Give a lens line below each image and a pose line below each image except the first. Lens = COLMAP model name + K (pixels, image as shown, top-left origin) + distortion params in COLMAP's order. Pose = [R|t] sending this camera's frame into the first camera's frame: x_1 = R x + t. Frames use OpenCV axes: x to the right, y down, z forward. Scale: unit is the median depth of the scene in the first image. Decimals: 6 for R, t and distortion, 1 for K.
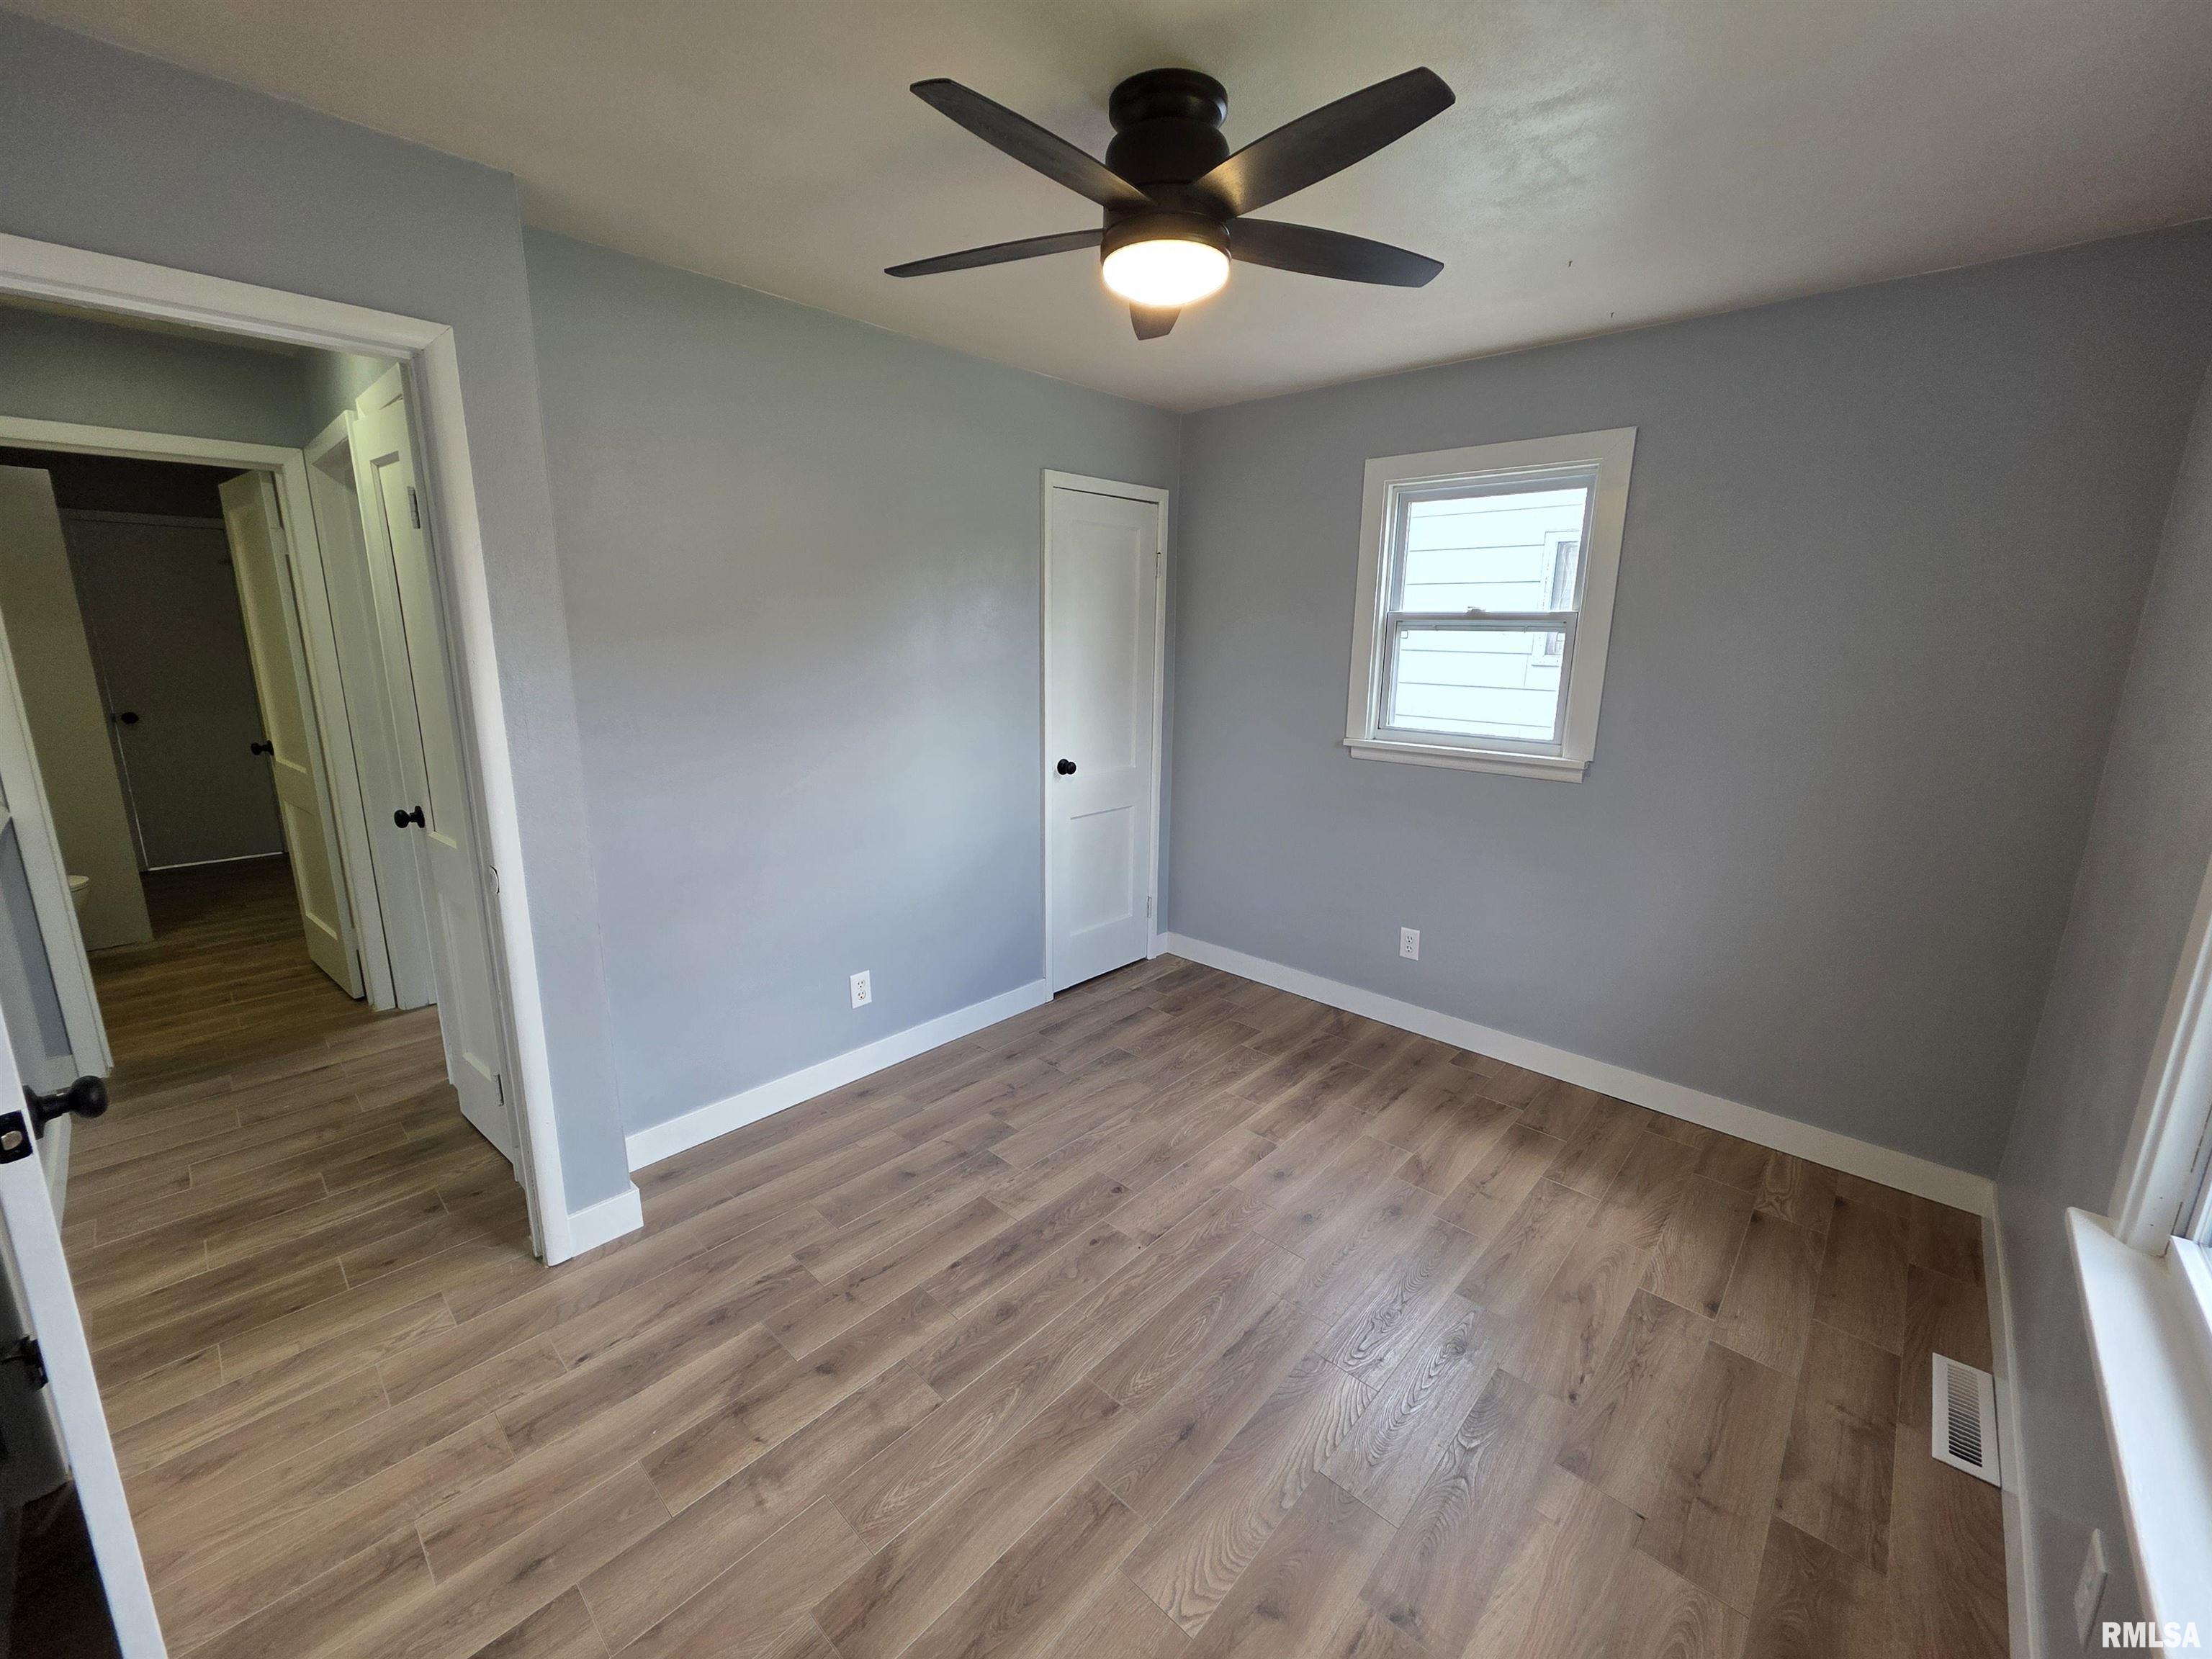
lens RADIAL K [[882.6, 0, 1105.2], [0, 882.6, 817.3], [0, 0, 1]] dist [0.002512, 0.000042]
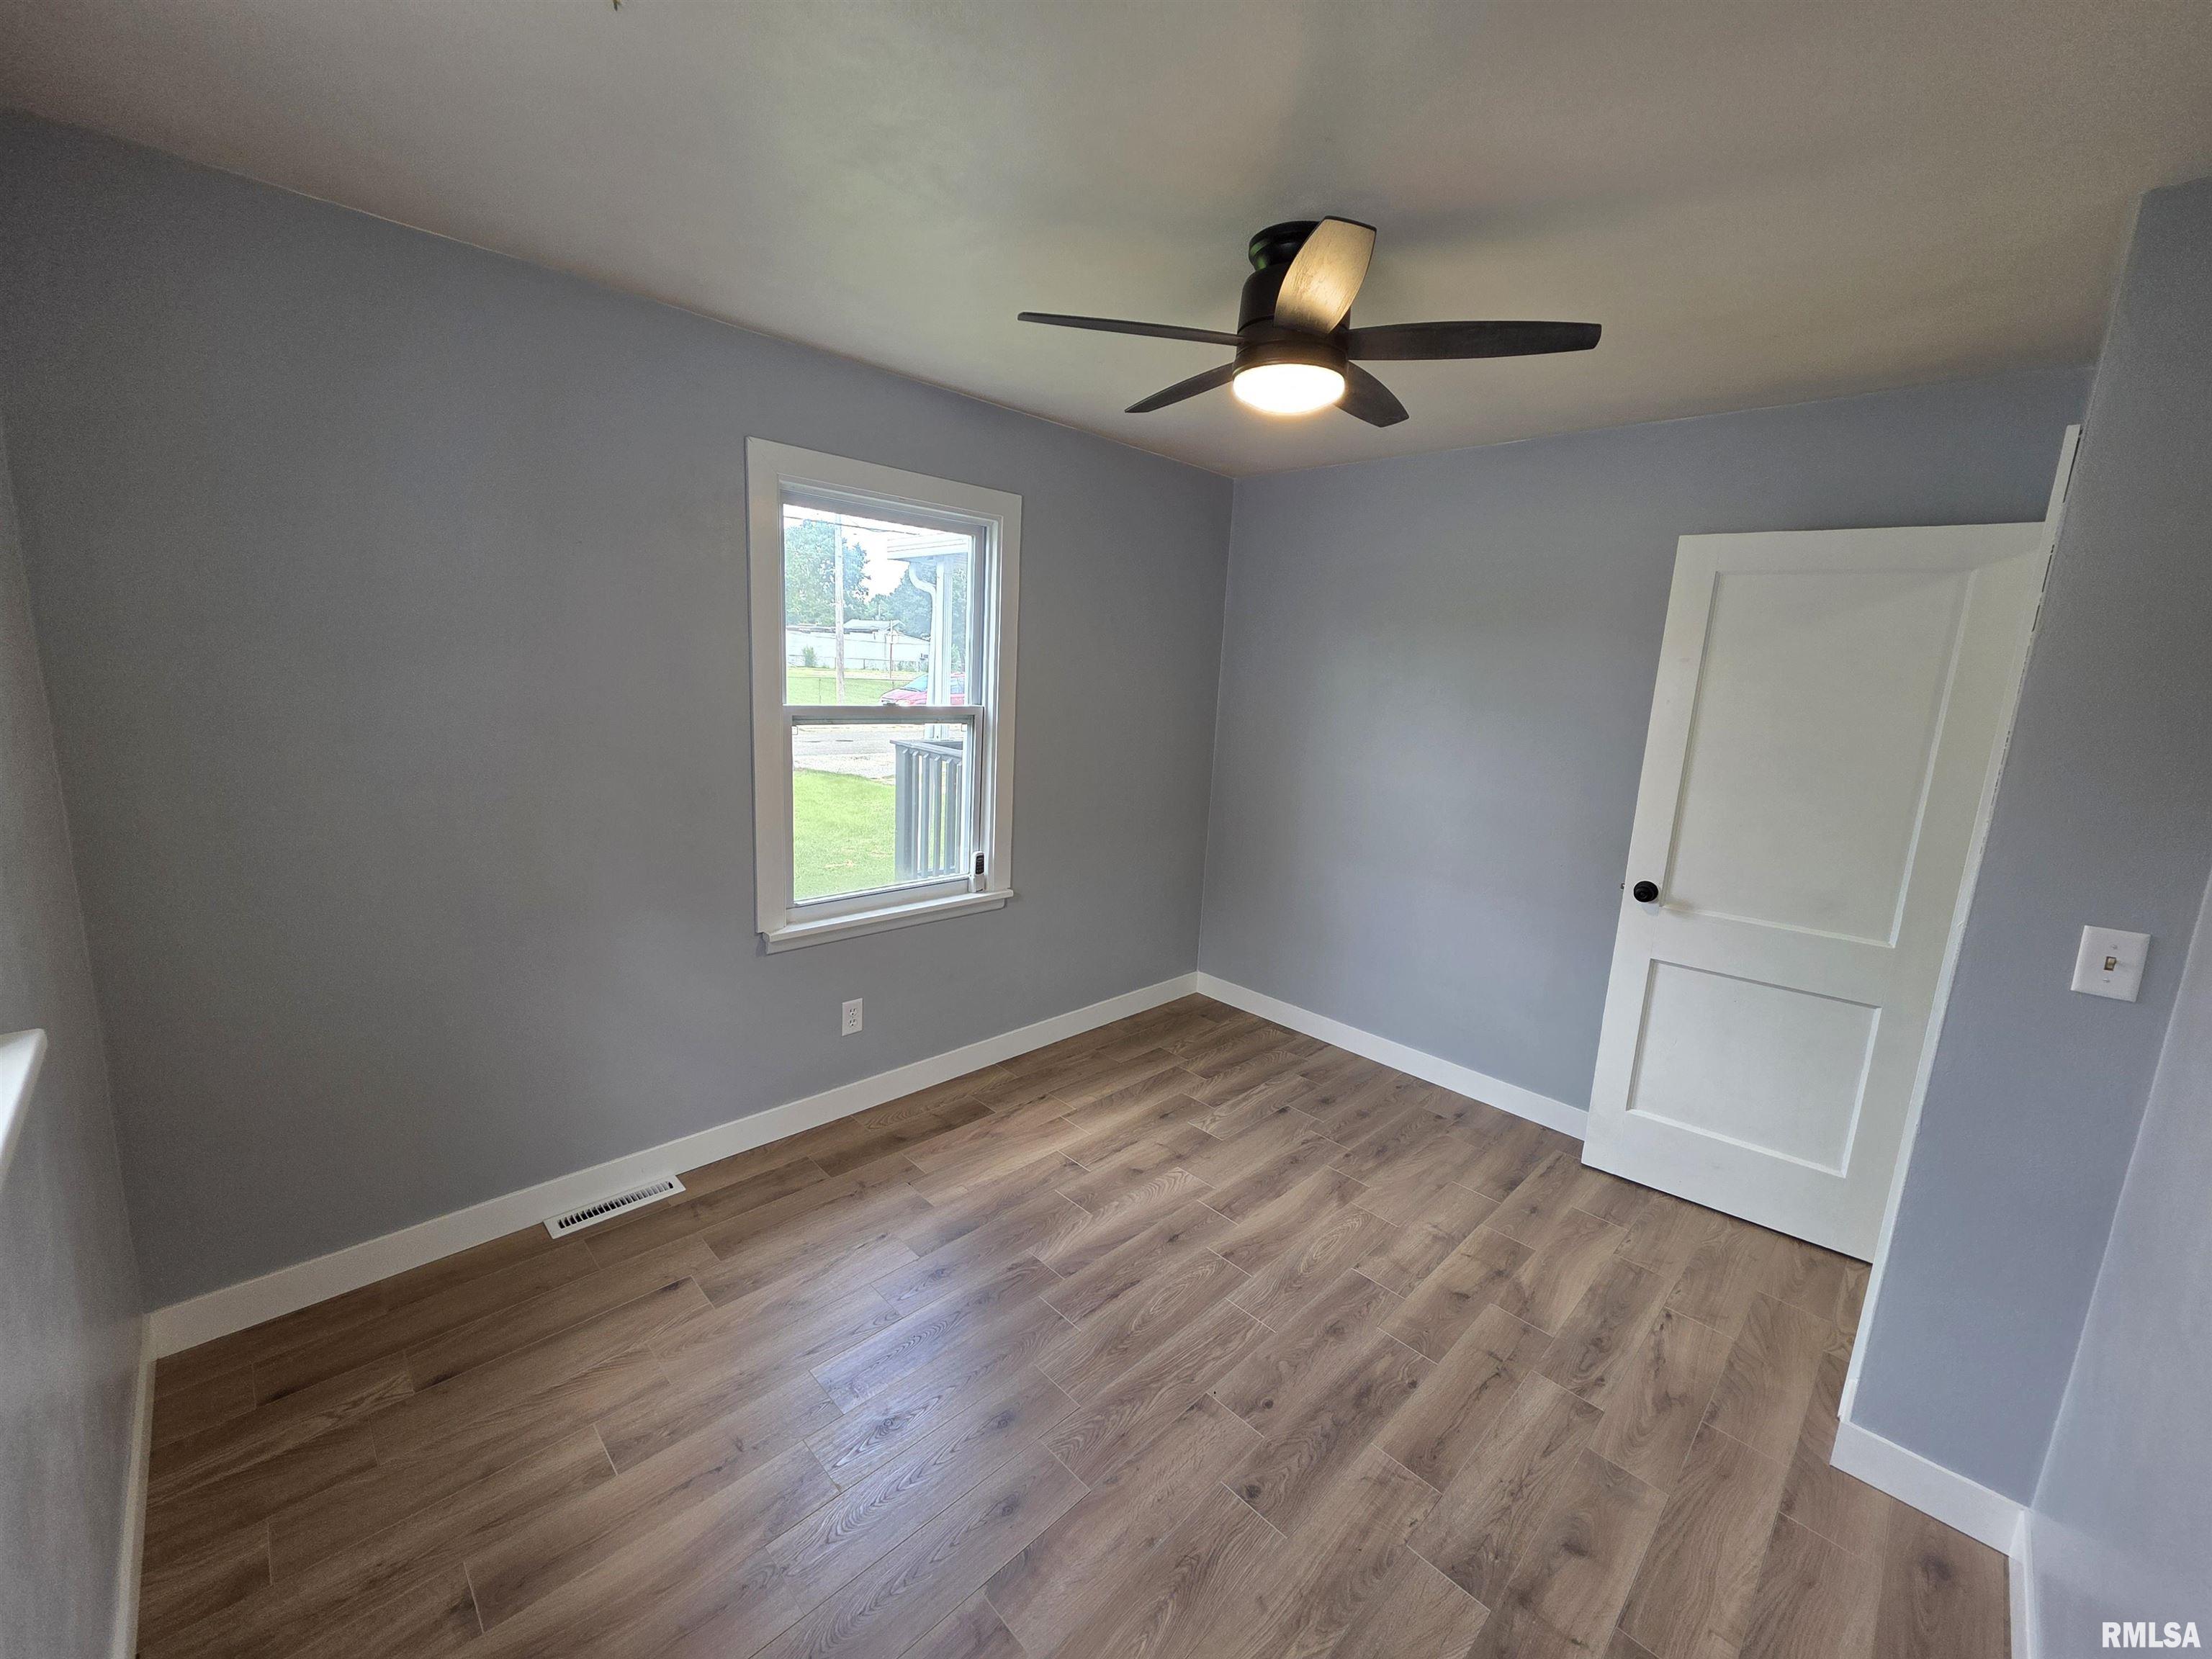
lens RADIAL K [[882.6, 0, 1105.2], [0, 882.6, 817.3], [0, 0, 1]] dist [0.002512, 0.000042]
pose [[-0.997141, -0.070508, 0.027167, 0.161987], [-0.054951, 0.923455, 0.379752, -0.362689], [-0.051864, 0.377173, -0.924689, 1.581078]]
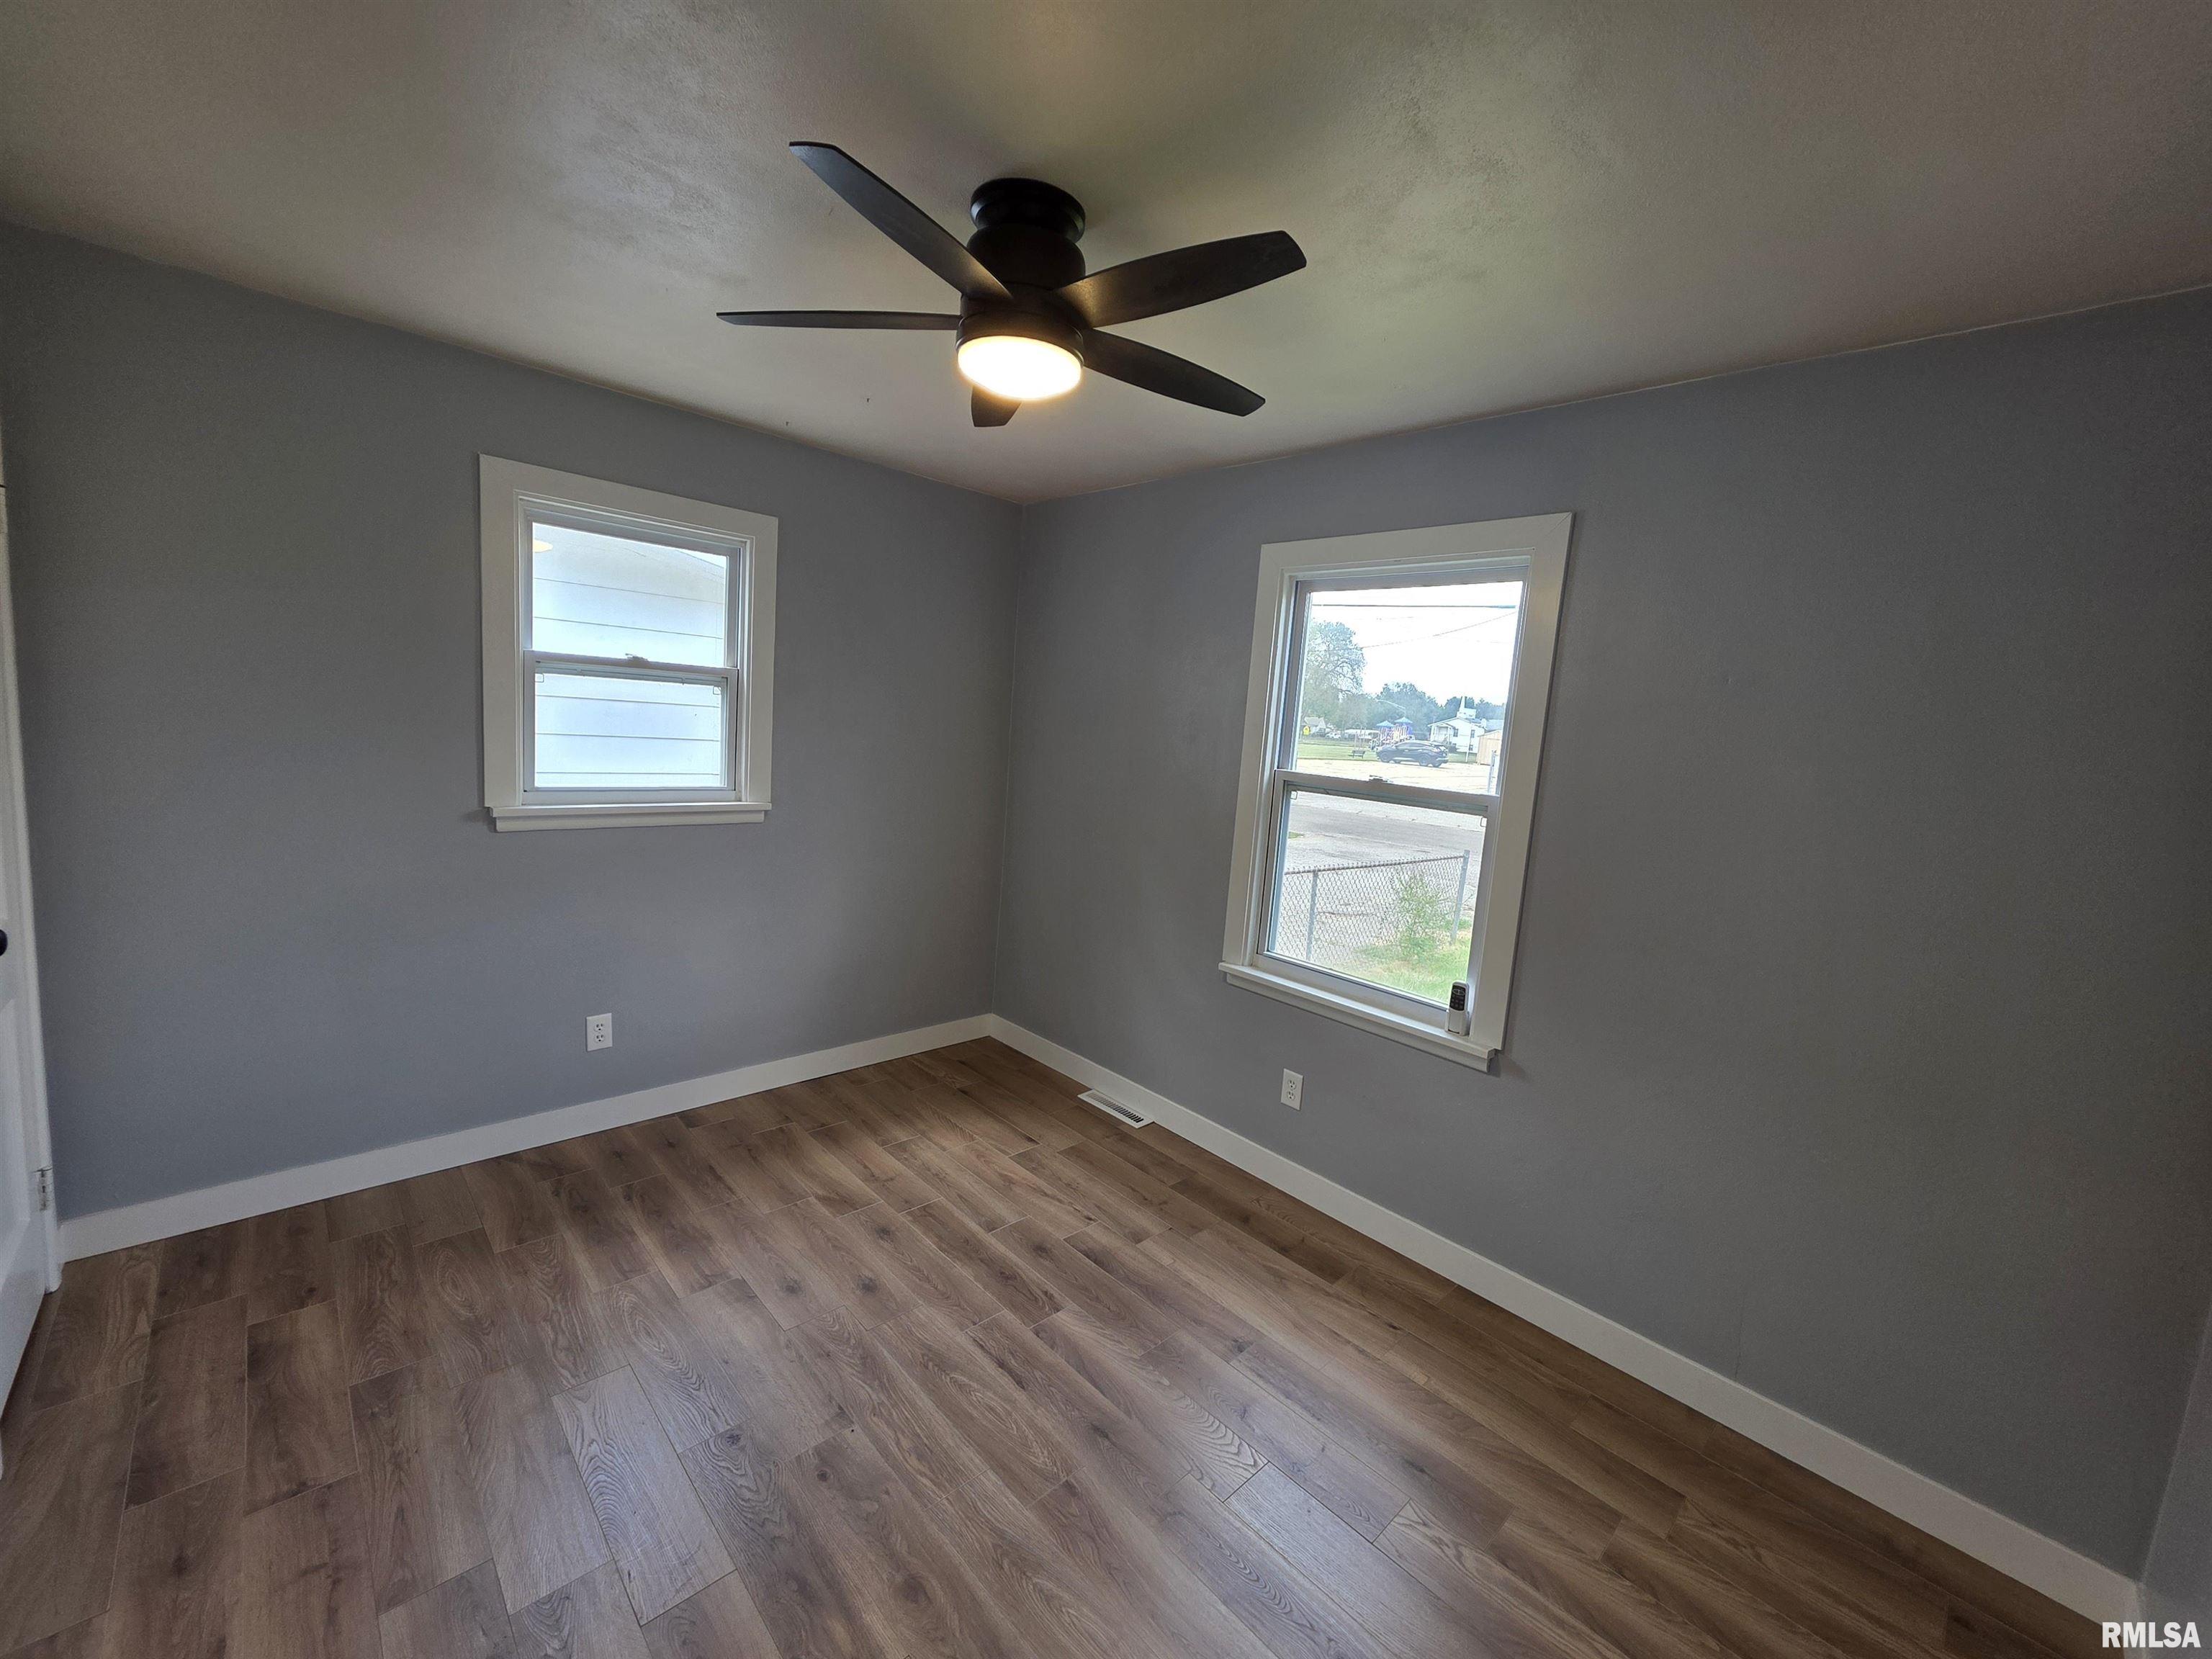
lens RADIAL K [[882.6, 0, 1105.2], [0, 882.6, 817.3], [0, 0, 1]] dist [0.002512, 0.000042]
pose [[0.061000, -0.123617, 0.990453, -0.695088], [0.137448, 0.983888, 0.114333, -0.145460], [-0.988629, 0.129161, 0.077008, 0.616087]]
